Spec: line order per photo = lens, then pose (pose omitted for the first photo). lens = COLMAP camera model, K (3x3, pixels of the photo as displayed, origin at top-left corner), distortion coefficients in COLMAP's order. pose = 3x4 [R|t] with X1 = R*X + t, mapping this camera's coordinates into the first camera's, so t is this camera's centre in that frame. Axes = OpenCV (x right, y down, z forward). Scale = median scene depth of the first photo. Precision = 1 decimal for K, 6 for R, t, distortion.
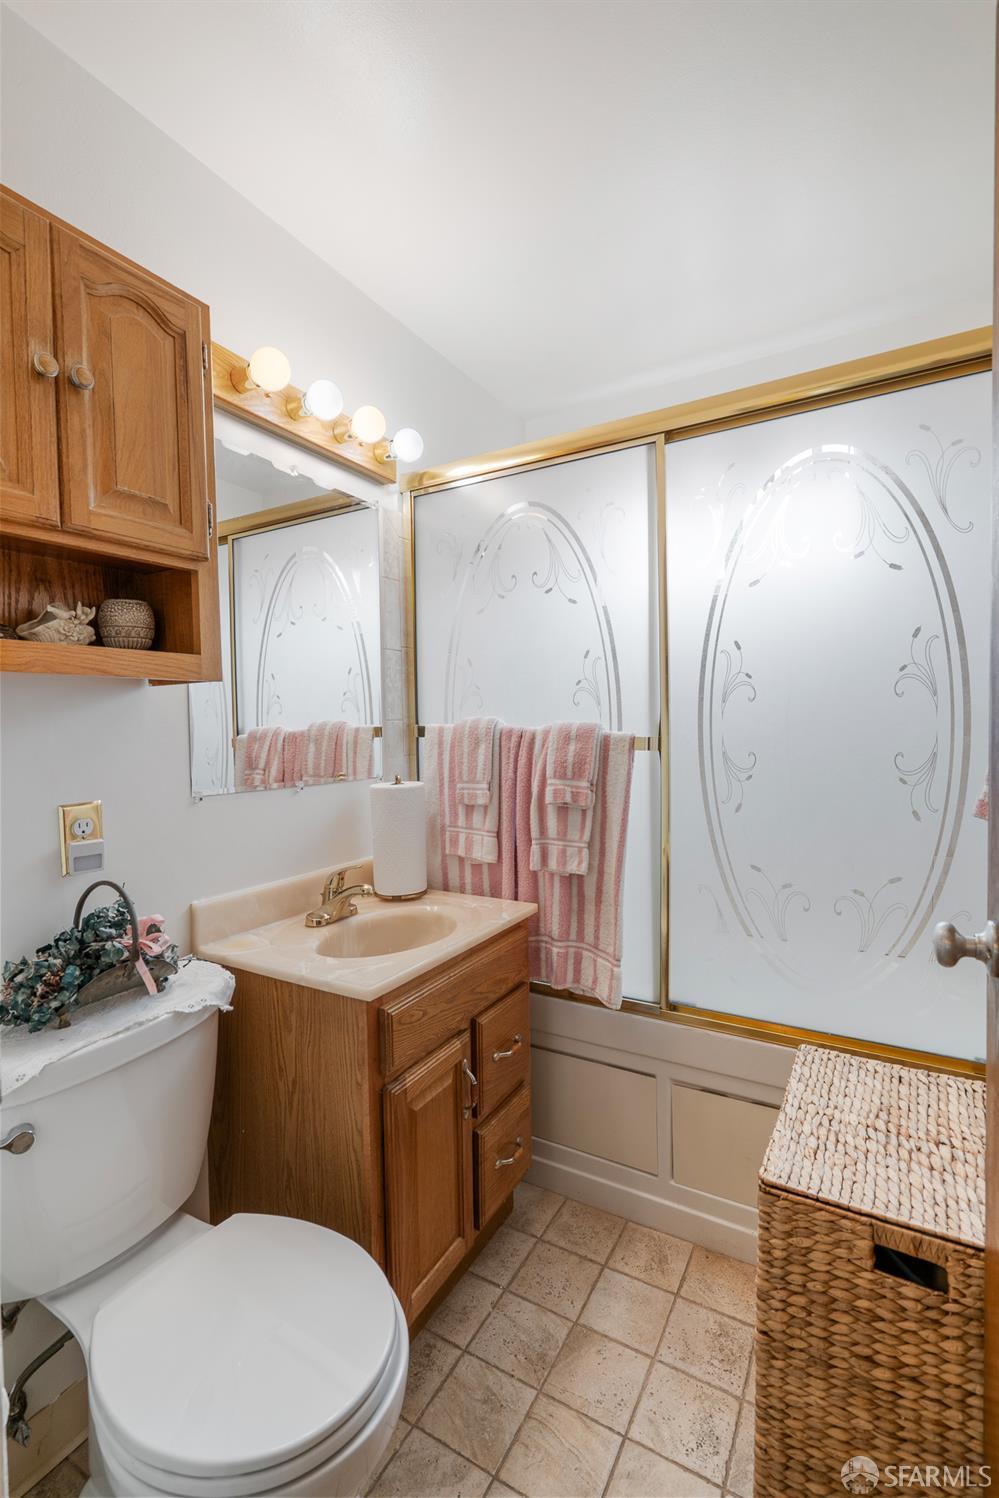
lens RADIAL K [[676.3, 0, 490.7], [0, 676.3, 752.0], [0, 0, 1]] dist [-0.001799, 0.000494]
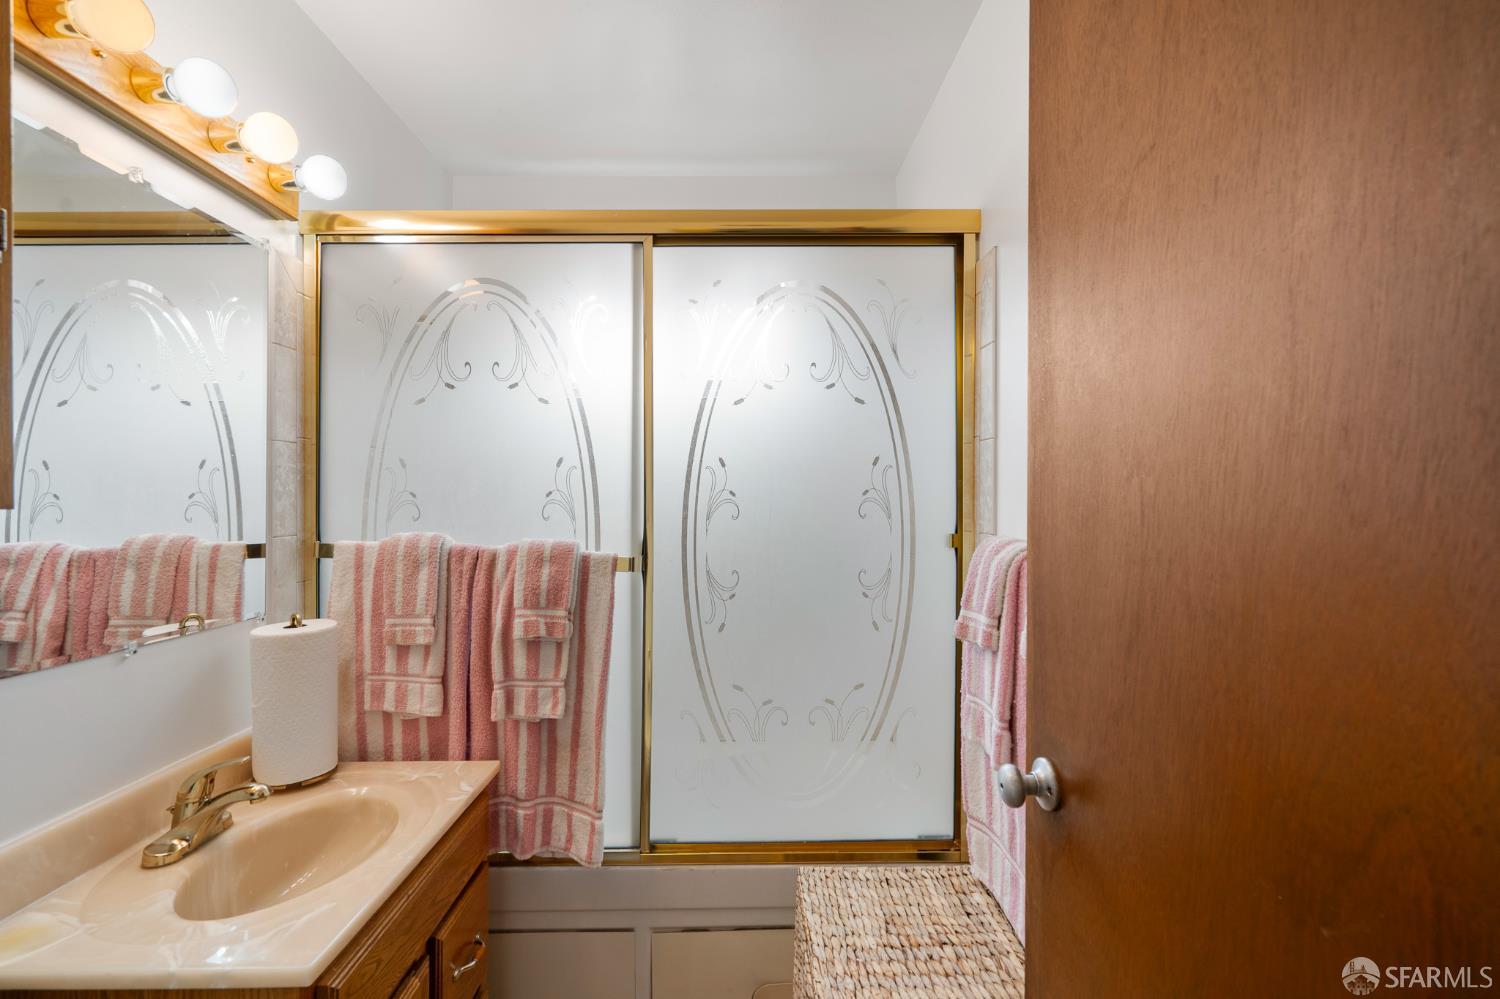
lens RADIAL K [[680.9, 0, 728.5], [0, 680.9, 496.3], [0, 0, 1]] dist [-0.005858, 0.000774]
pose [[0.857344, 0.010286, 0.514641, -0.123677], [0.012465, 0.999092, -0.040735, -0.061592], [-0.514593, 0.041339, 0.856438, 0.133915]]
